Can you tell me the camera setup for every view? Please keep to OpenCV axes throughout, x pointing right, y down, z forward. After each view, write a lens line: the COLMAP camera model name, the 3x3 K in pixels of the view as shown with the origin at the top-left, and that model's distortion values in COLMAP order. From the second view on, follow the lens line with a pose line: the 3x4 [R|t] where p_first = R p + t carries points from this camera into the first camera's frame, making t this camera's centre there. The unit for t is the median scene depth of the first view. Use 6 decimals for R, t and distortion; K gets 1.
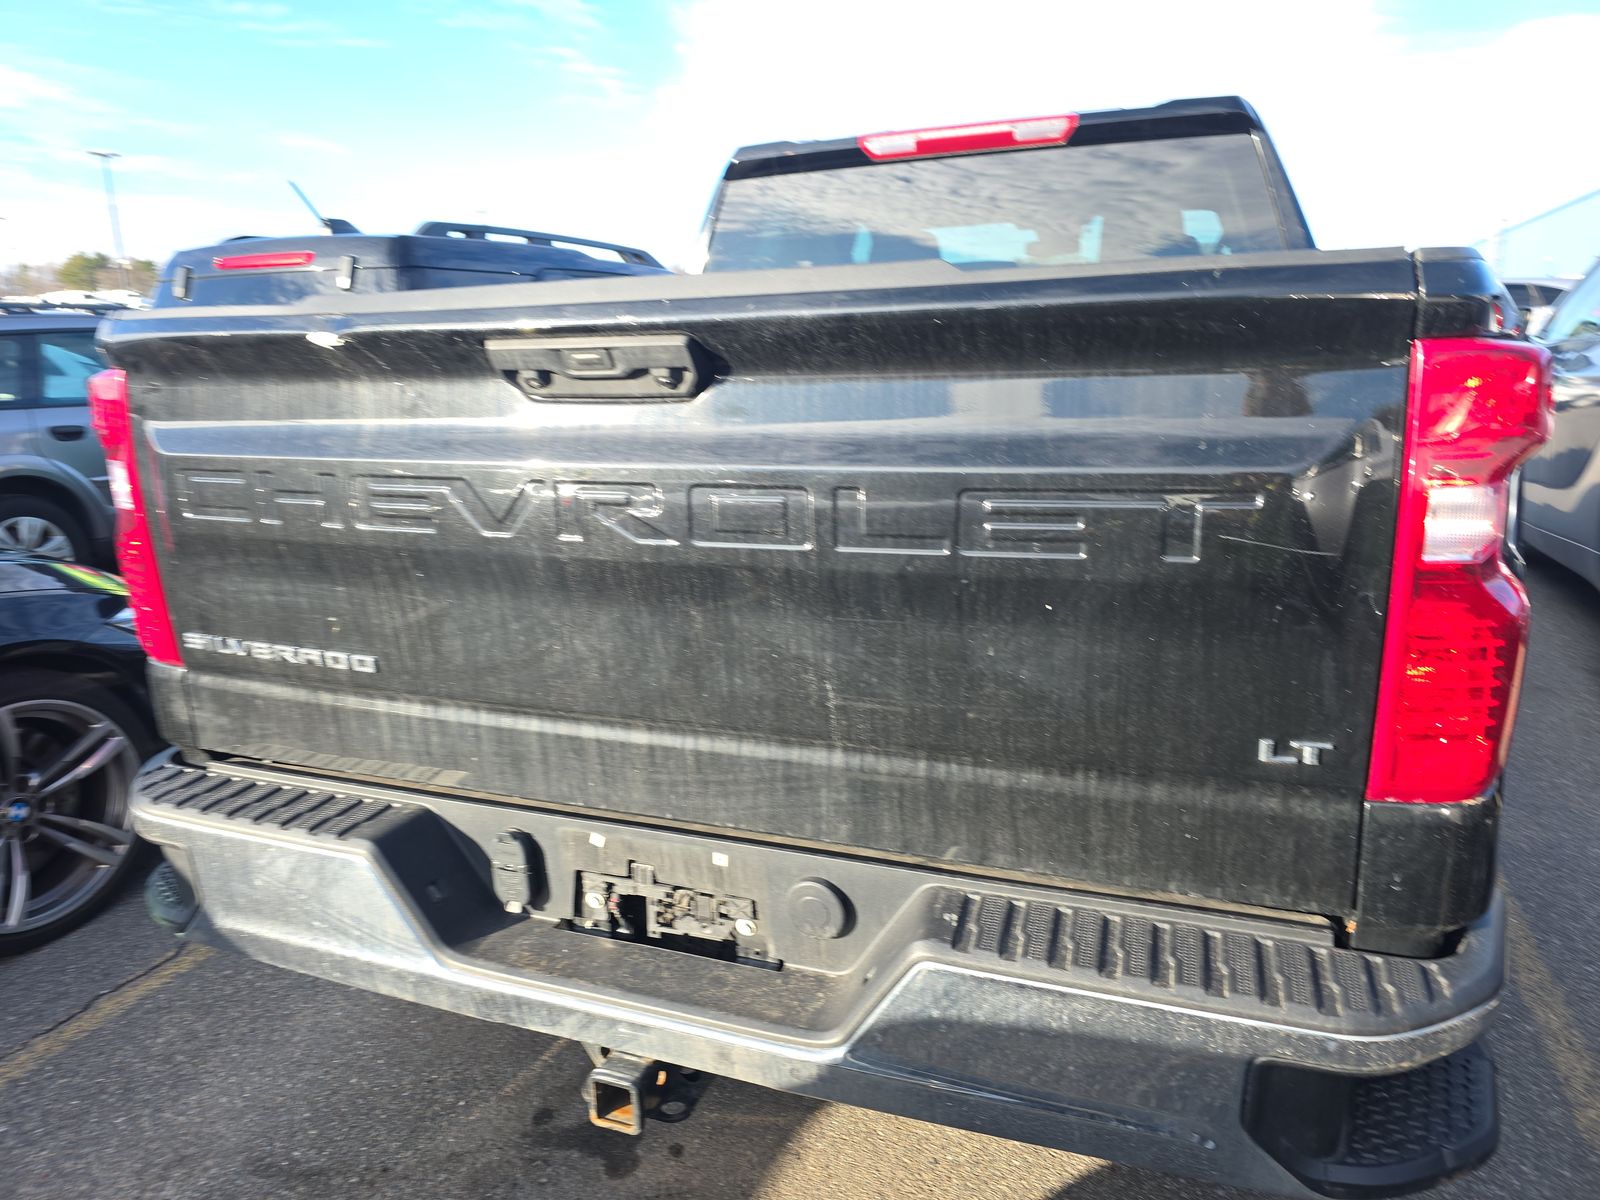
lens RADIAL K [[1063.4, 0, 775.9], [0, 1063.4, 595.6], [0, 0, 1]] dist [0.080567, -0.083500]
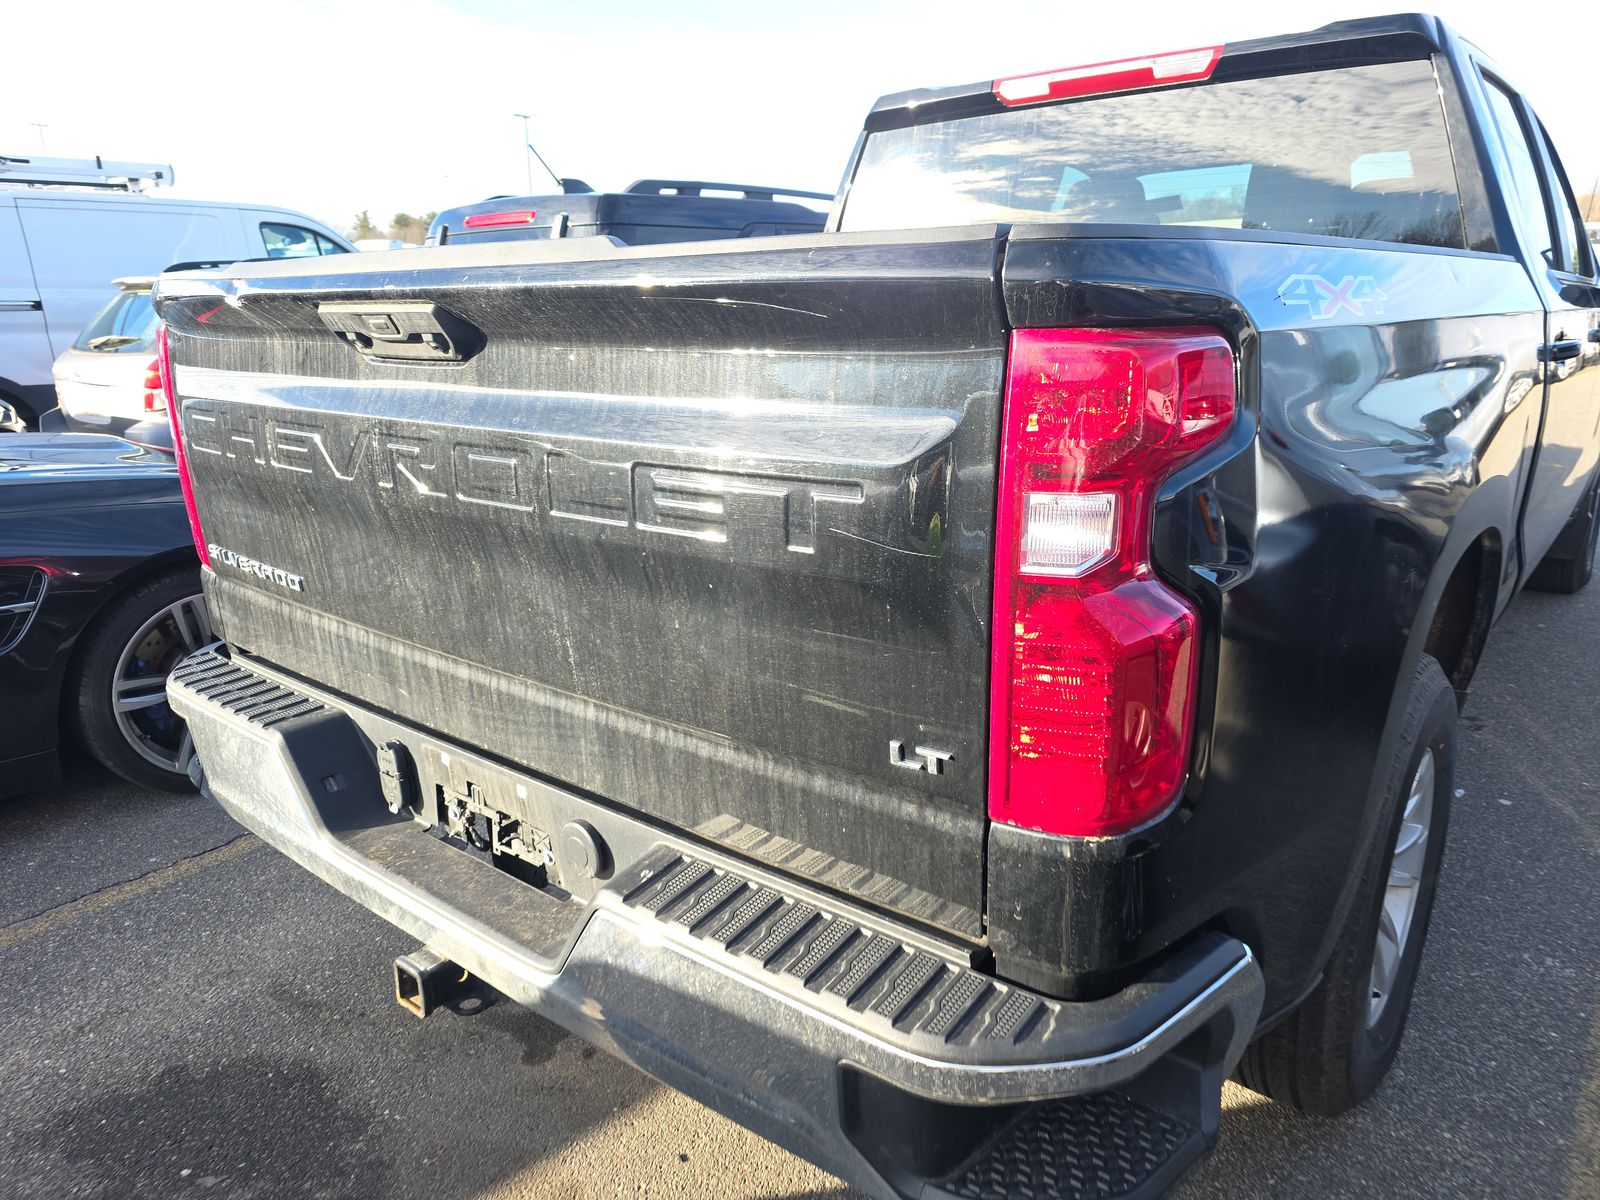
lens RADIAL K [[1063.5, 0, 814.0], [0, 1063.5, 604.4], [0, 0, 1]] dist [0.091542, -0.104486]
pose [[0.950496, 0.096455, -0.295388, 0.562813], [-0.080419, 0.994574, 0.065993, -0.040226], [0.300151, -0.038971, 0.953095, 0.061700]]
